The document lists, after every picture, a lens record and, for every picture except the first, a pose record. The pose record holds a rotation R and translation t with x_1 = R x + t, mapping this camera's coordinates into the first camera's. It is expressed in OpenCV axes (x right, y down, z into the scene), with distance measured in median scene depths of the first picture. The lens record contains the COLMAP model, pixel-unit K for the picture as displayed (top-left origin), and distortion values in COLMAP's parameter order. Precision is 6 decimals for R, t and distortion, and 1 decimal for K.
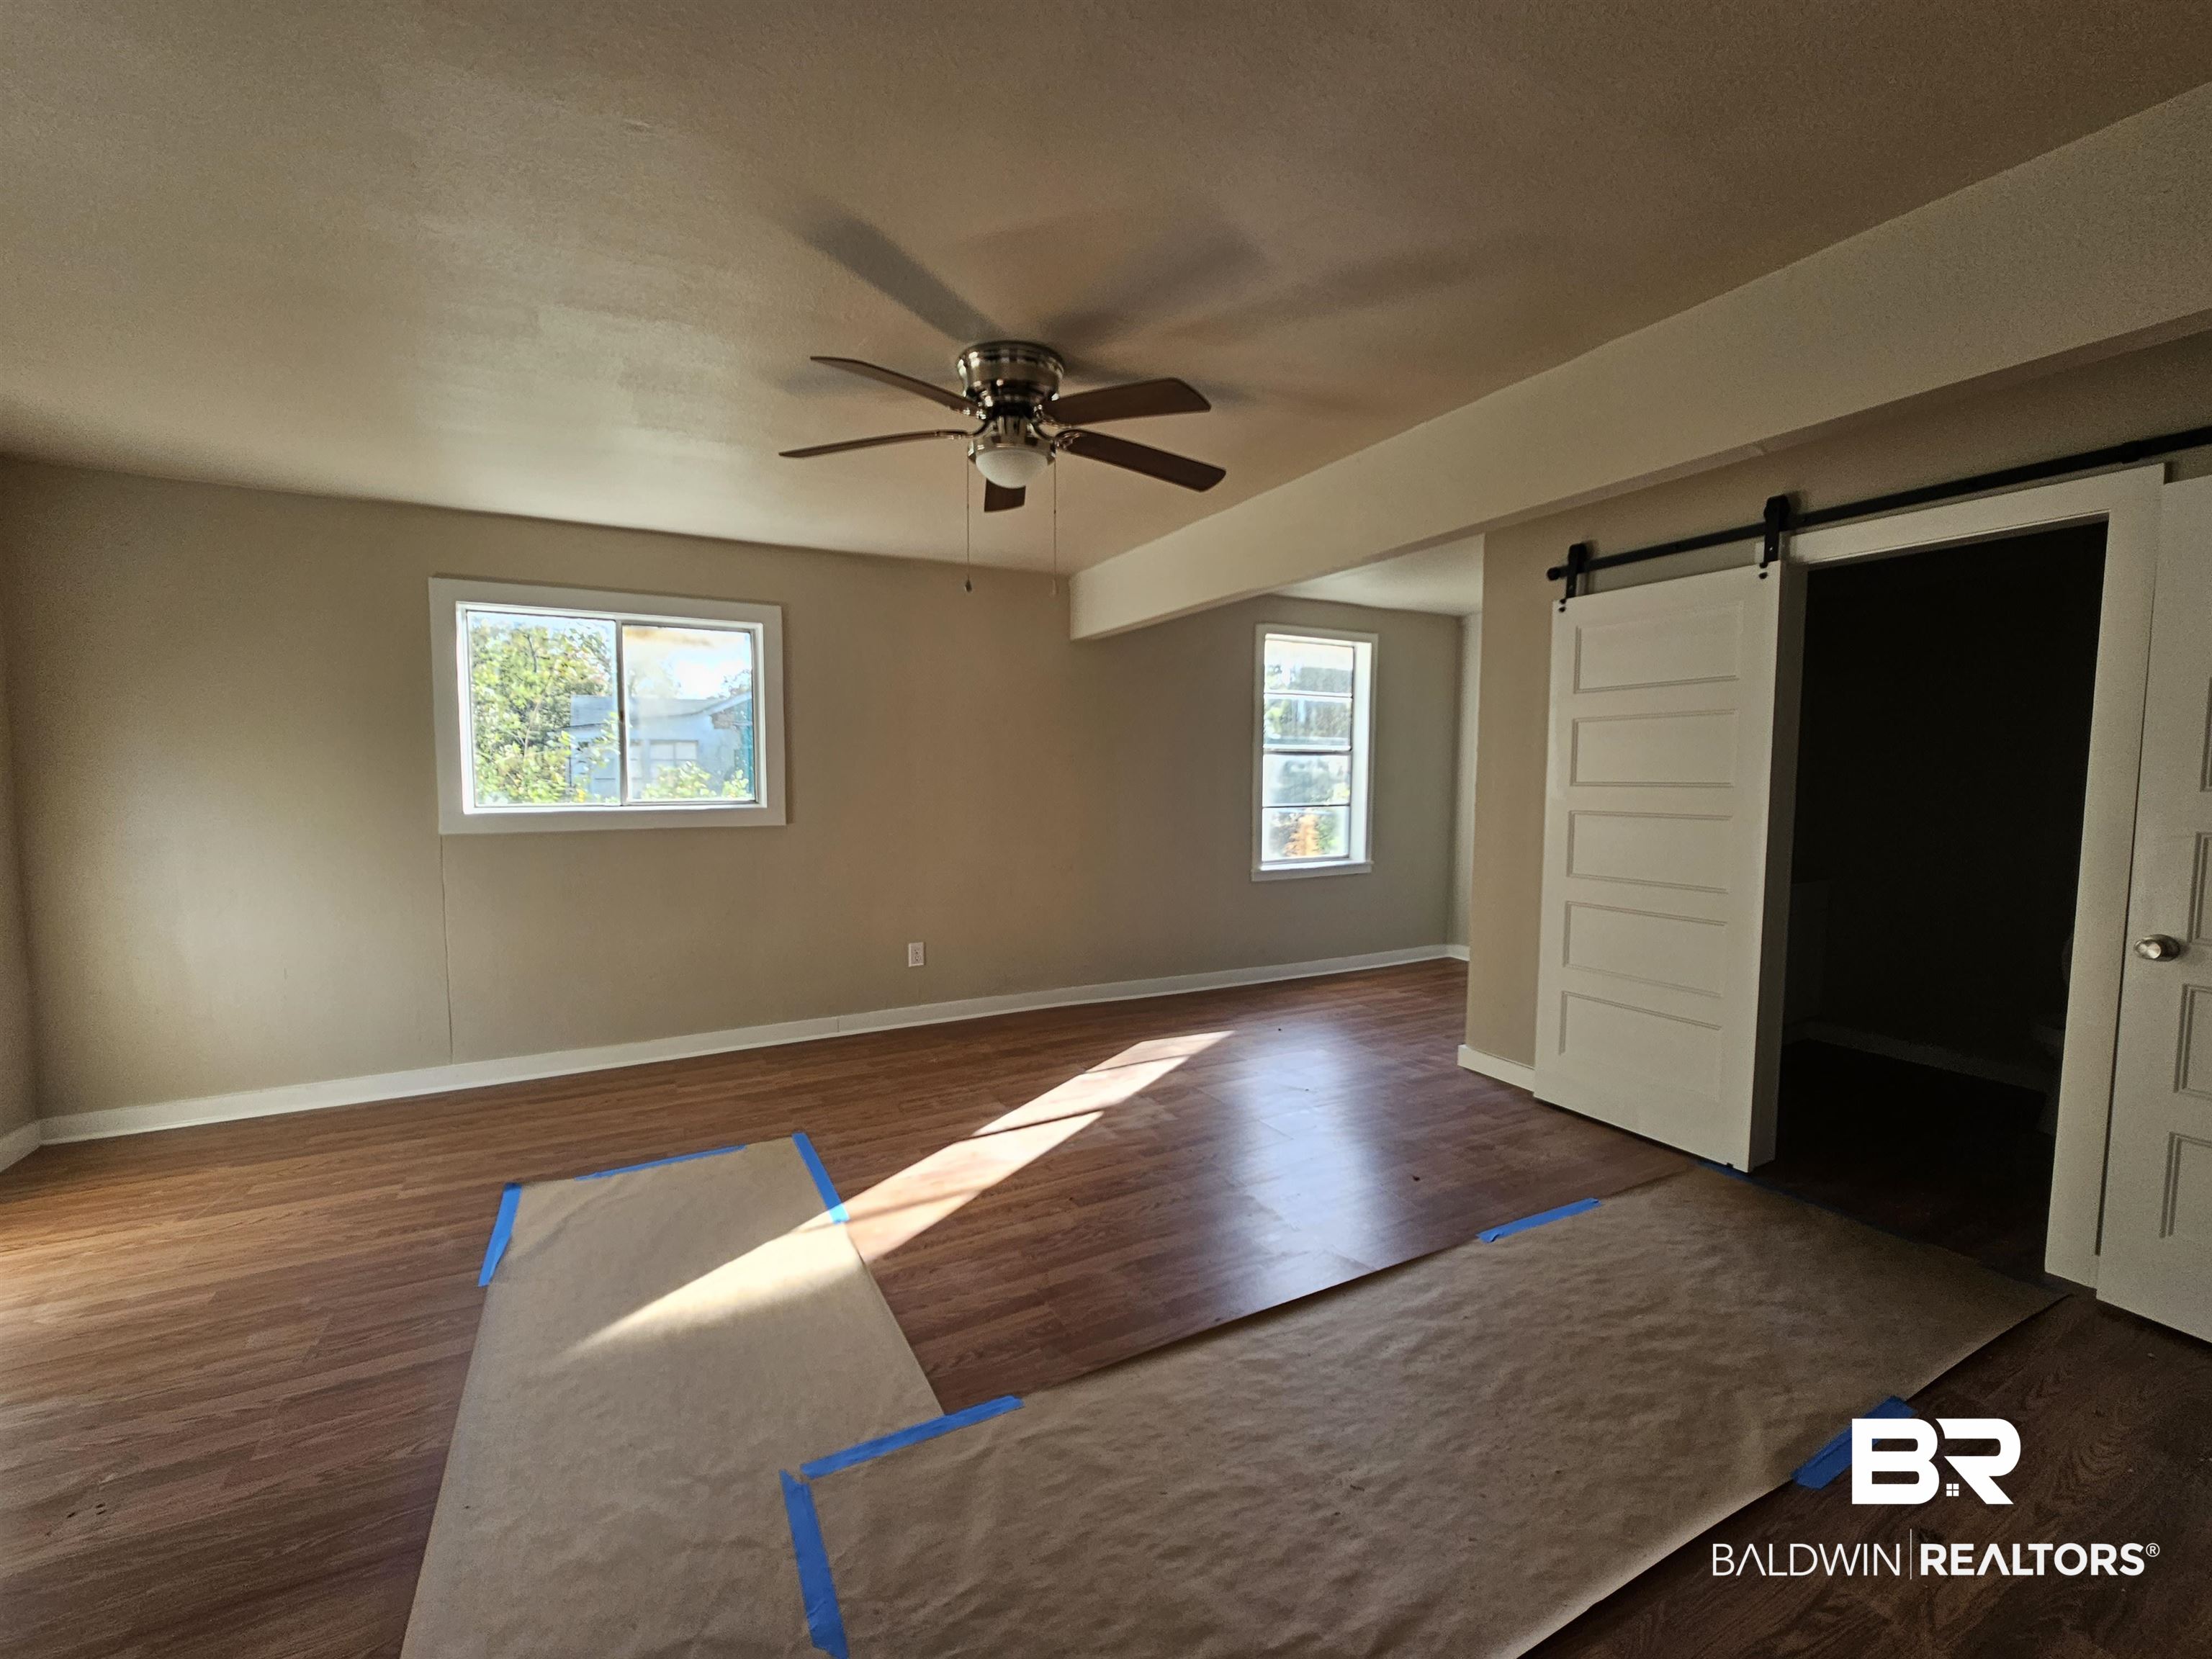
lens RADIAL K [[901.8, 0, 1113.5], [0, 901.8, 831.8], [0, 0, 1]] dist [-0.008134, 0.004492]
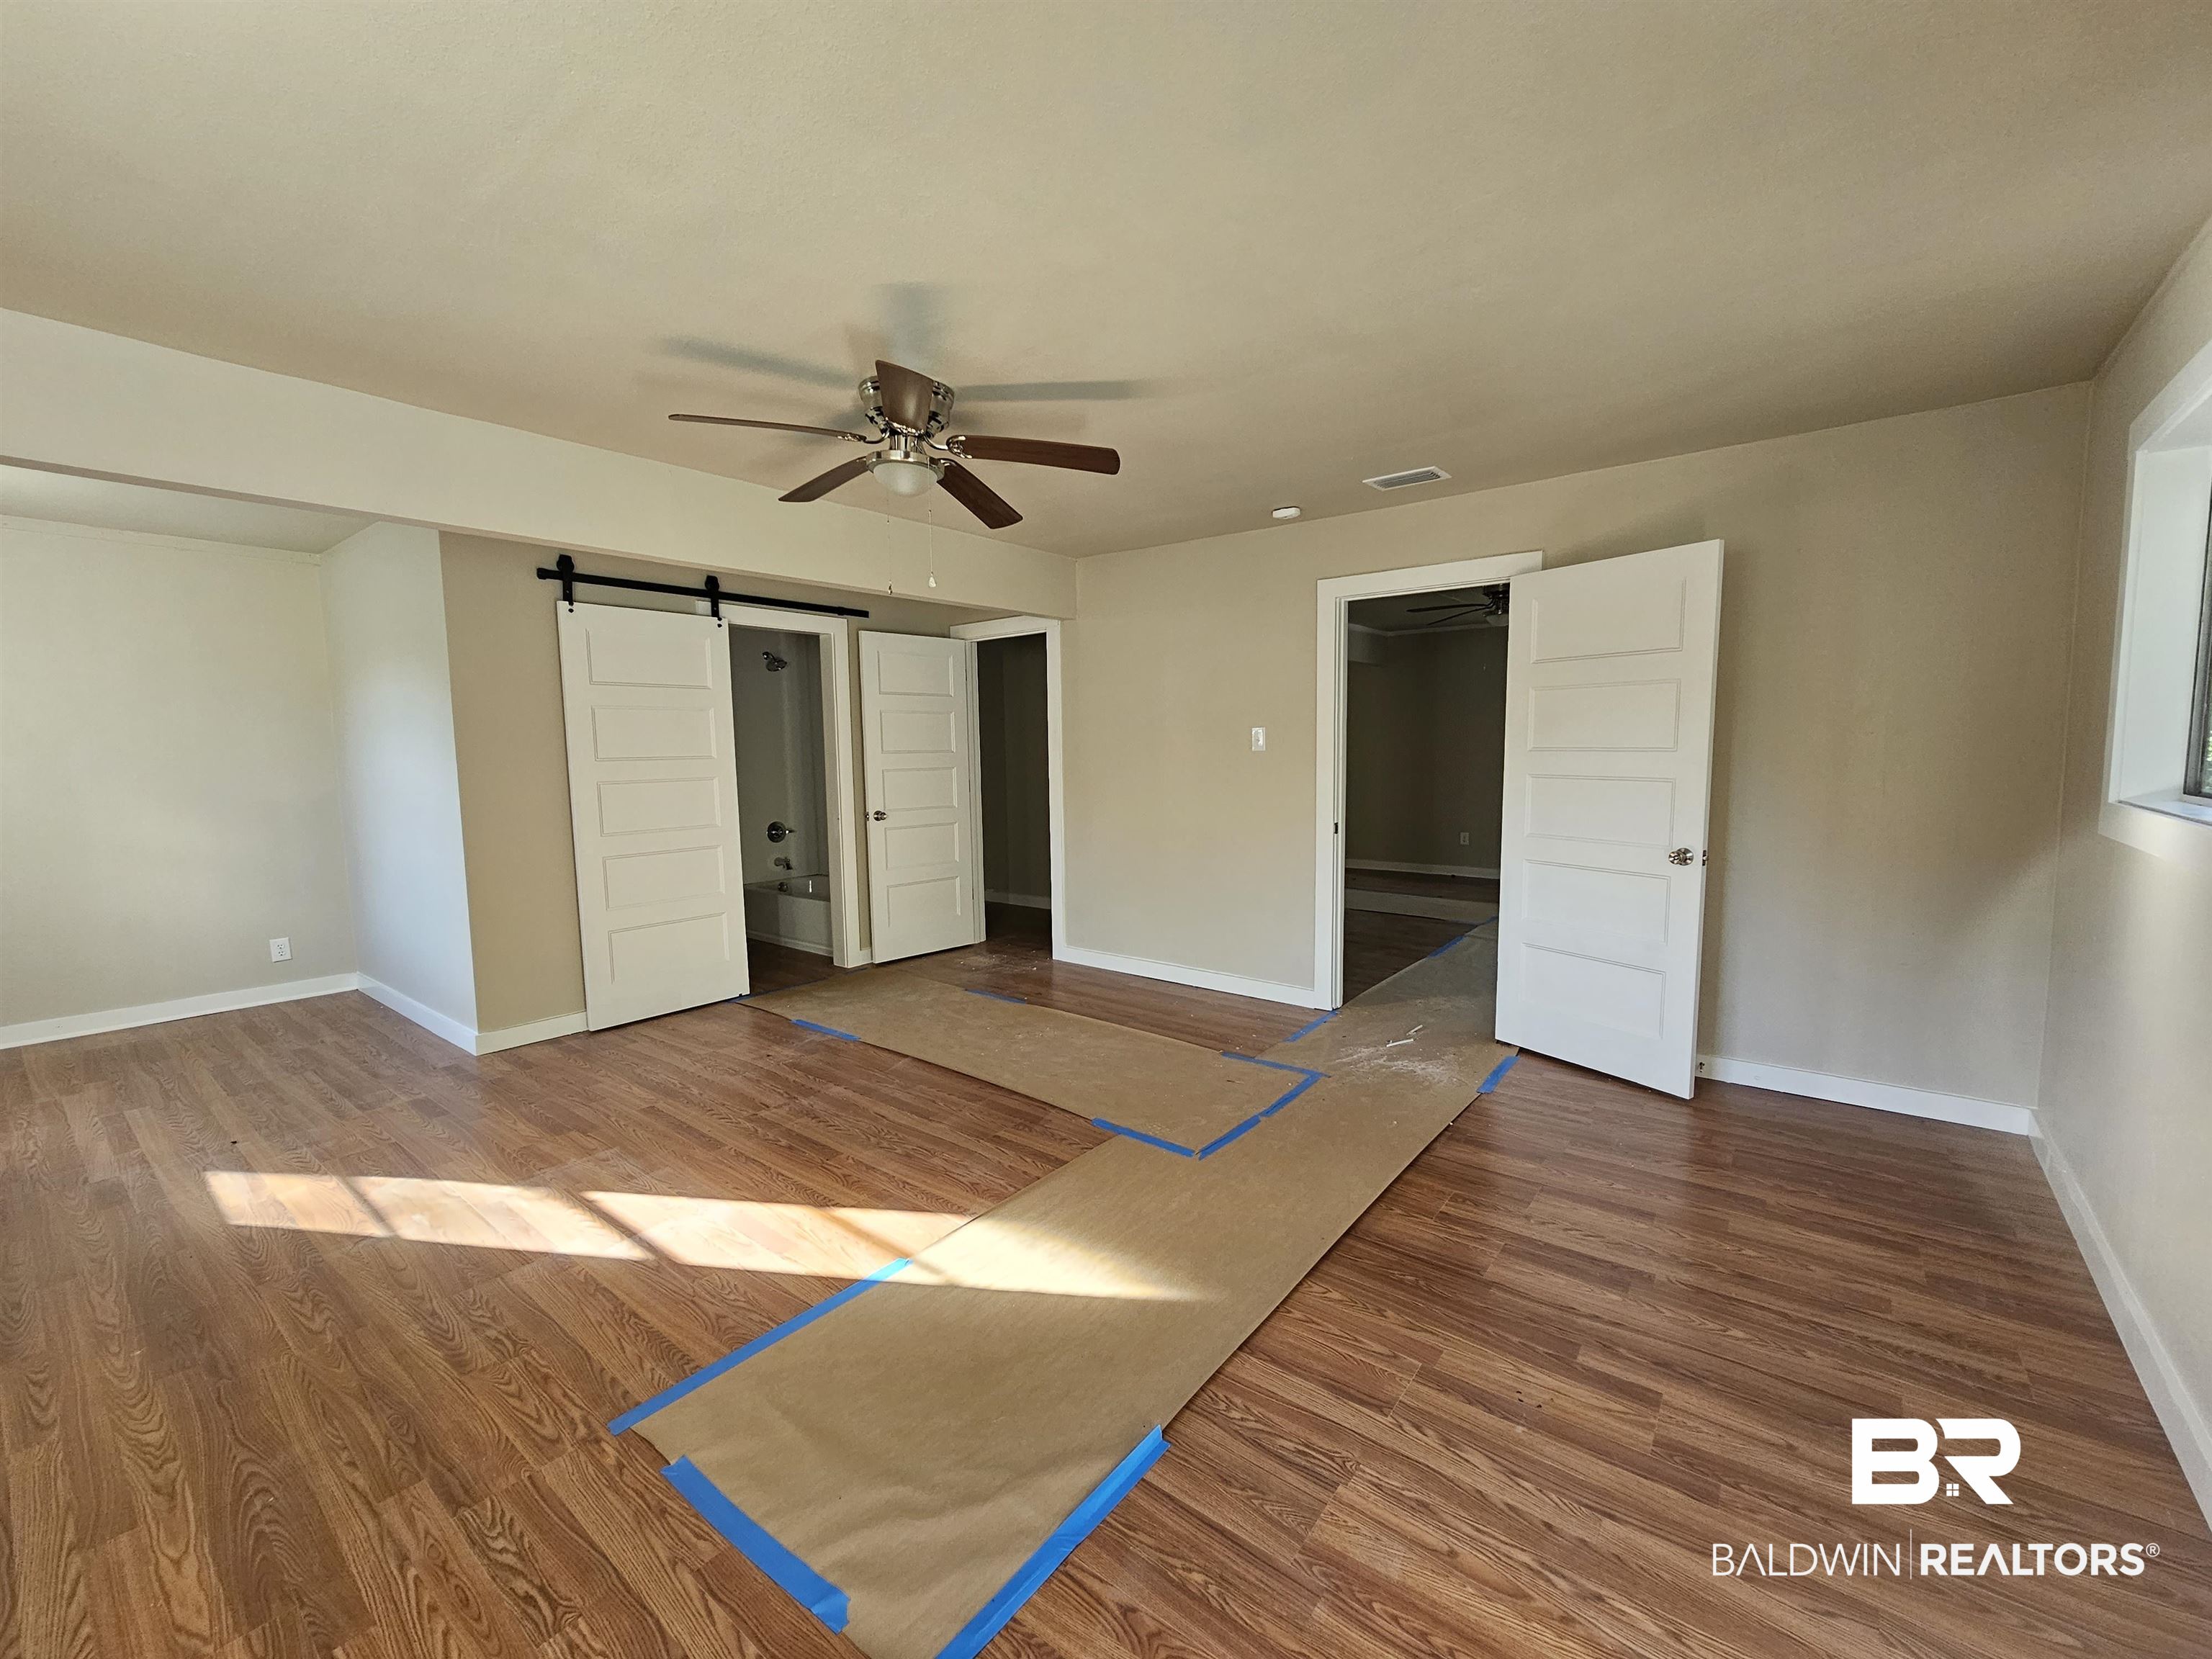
lens RADIAL K [[901.8, 0, 1113.5], [0, 901.8, 831.8], [0, 0, 1]] dist [-0.008134, 0.004492]
pose [[-0.394930, -0.086867, 0.914595, -0.858237], [0.070306, 0.989743, 0.124363, -0.057665], [-0.916017, 0.113416, -0.384772, 0.825521]]
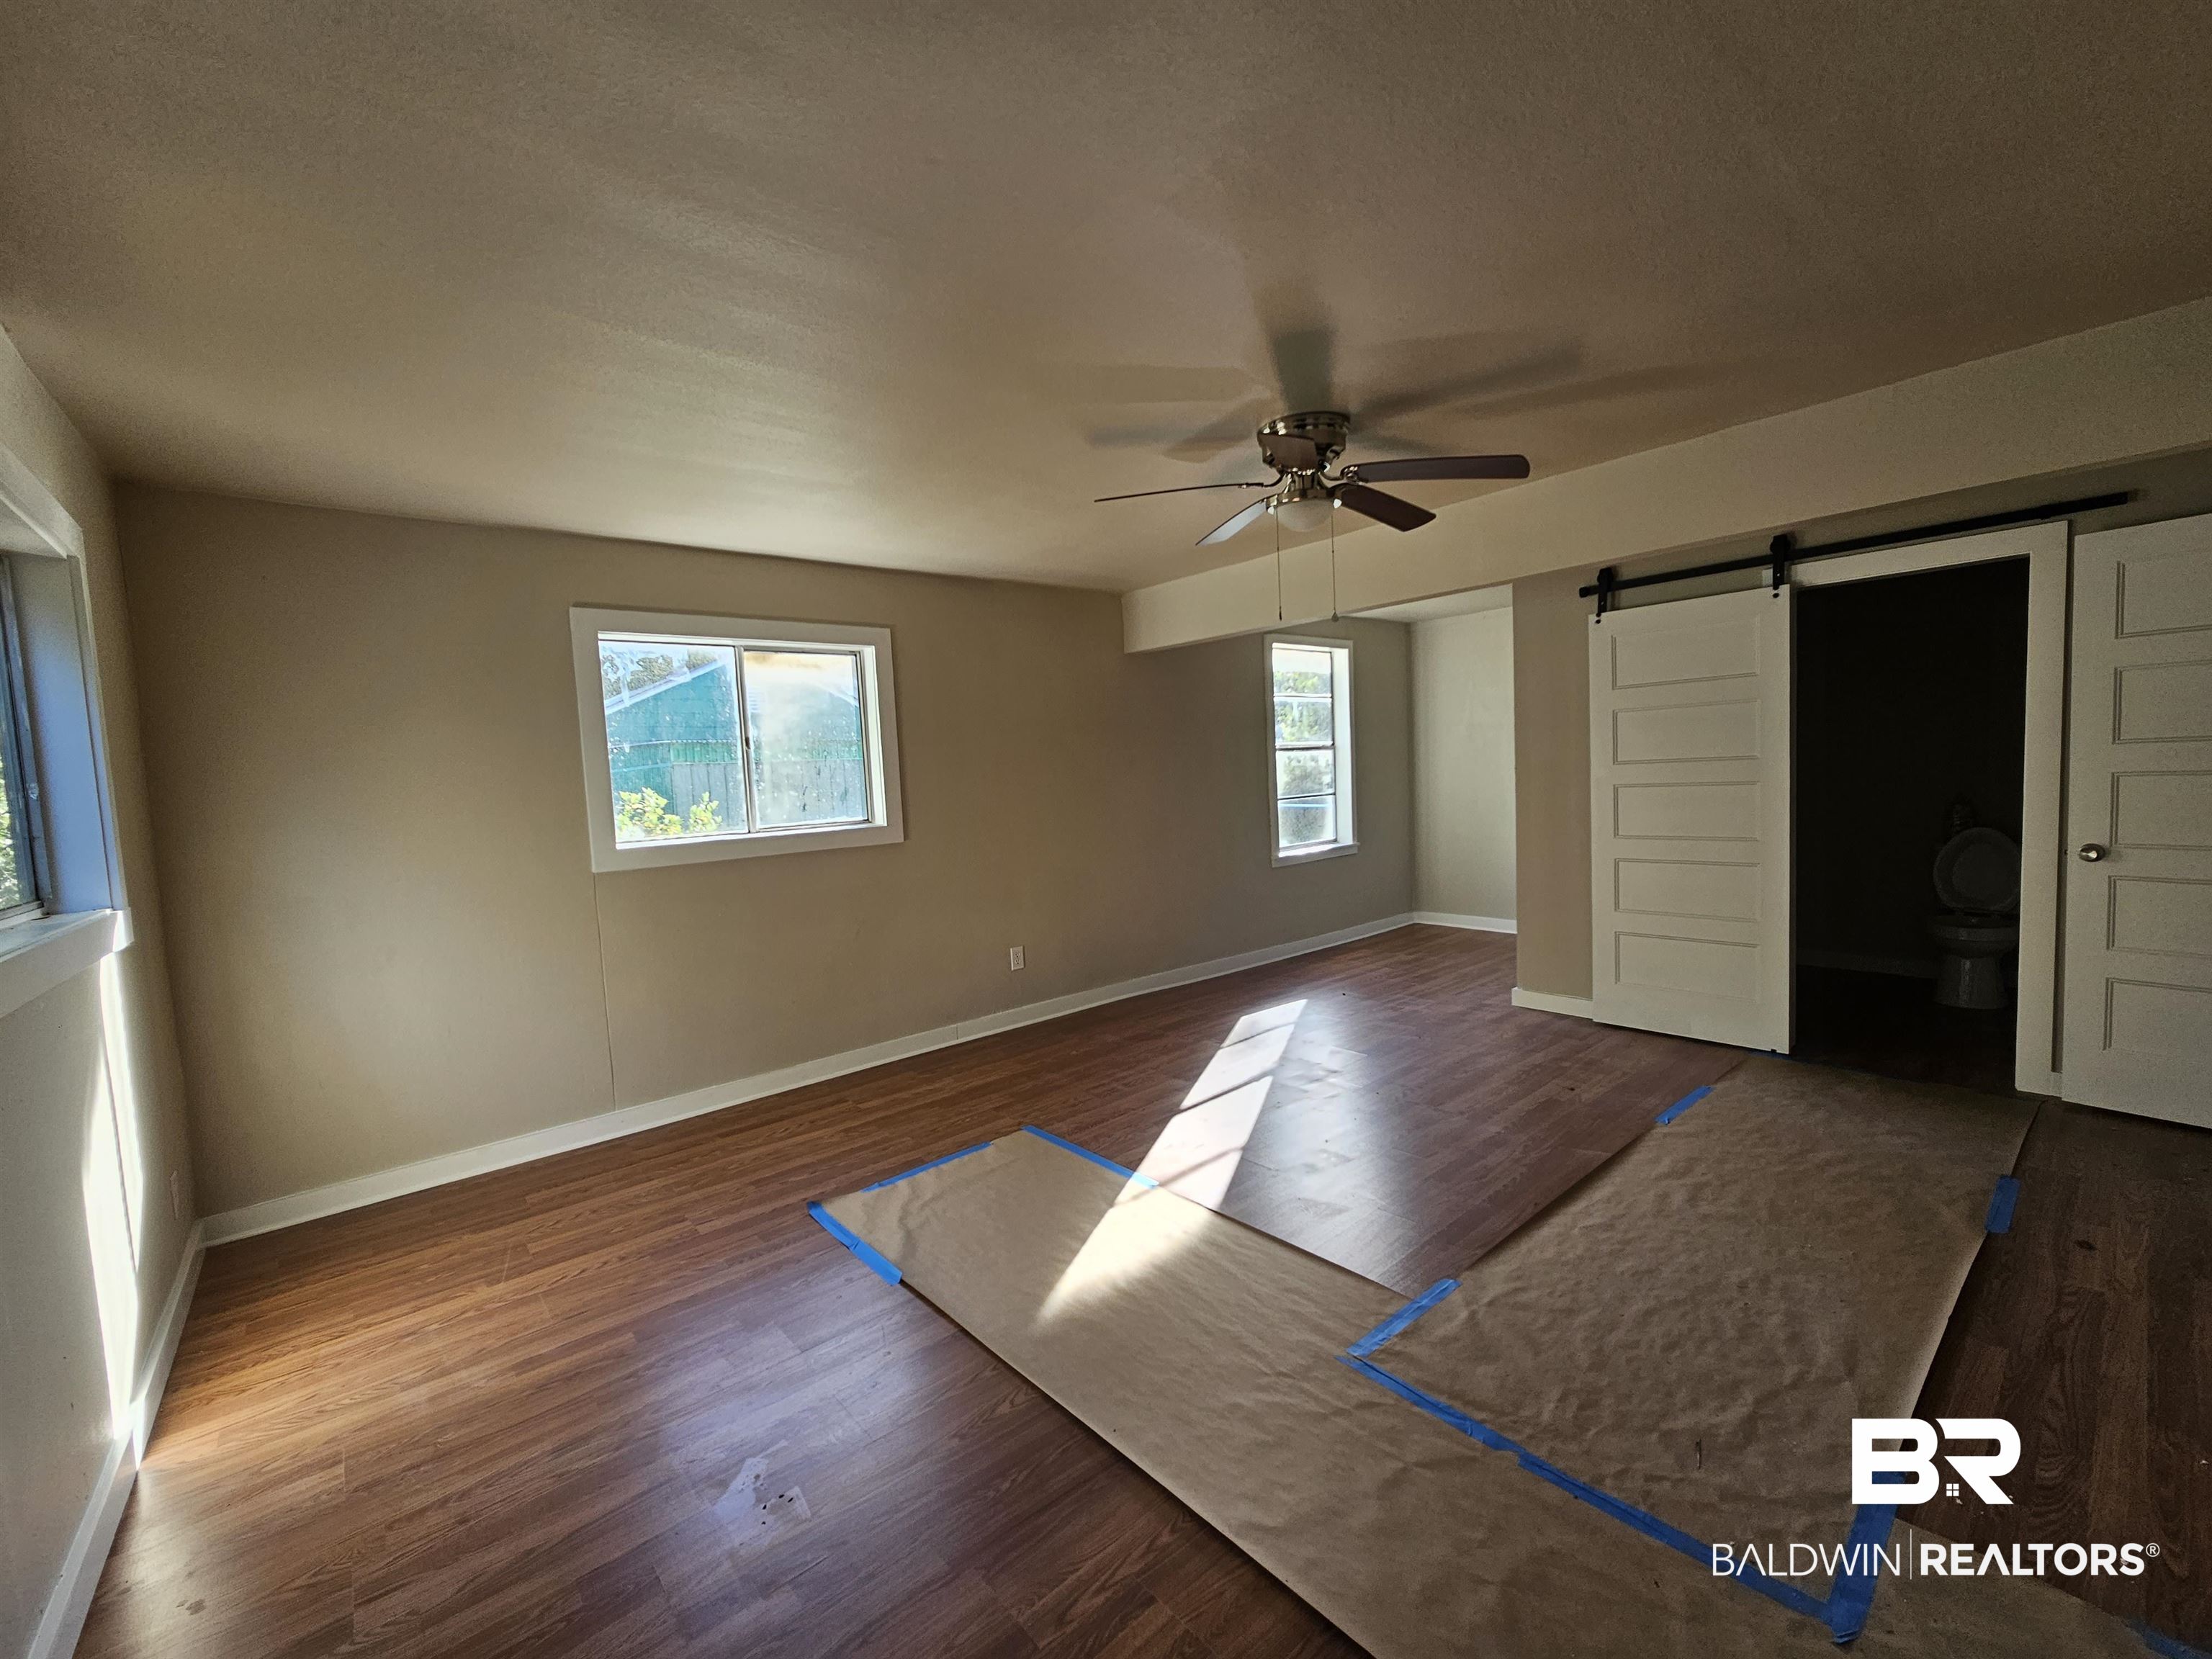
lens RADIAL K [[901.8, 0, 1113.5], [0, 901.8, 831.8], [0, 0, 1]] dist [-0.008134, 0.004492]
pose [[0.976425, -0.064832, 0.205890, -0.412441], [0.065365, 0.997853, 0.004220, -0.009057], [-0.205721, 0.009338, 0.978566, -0.061364]]
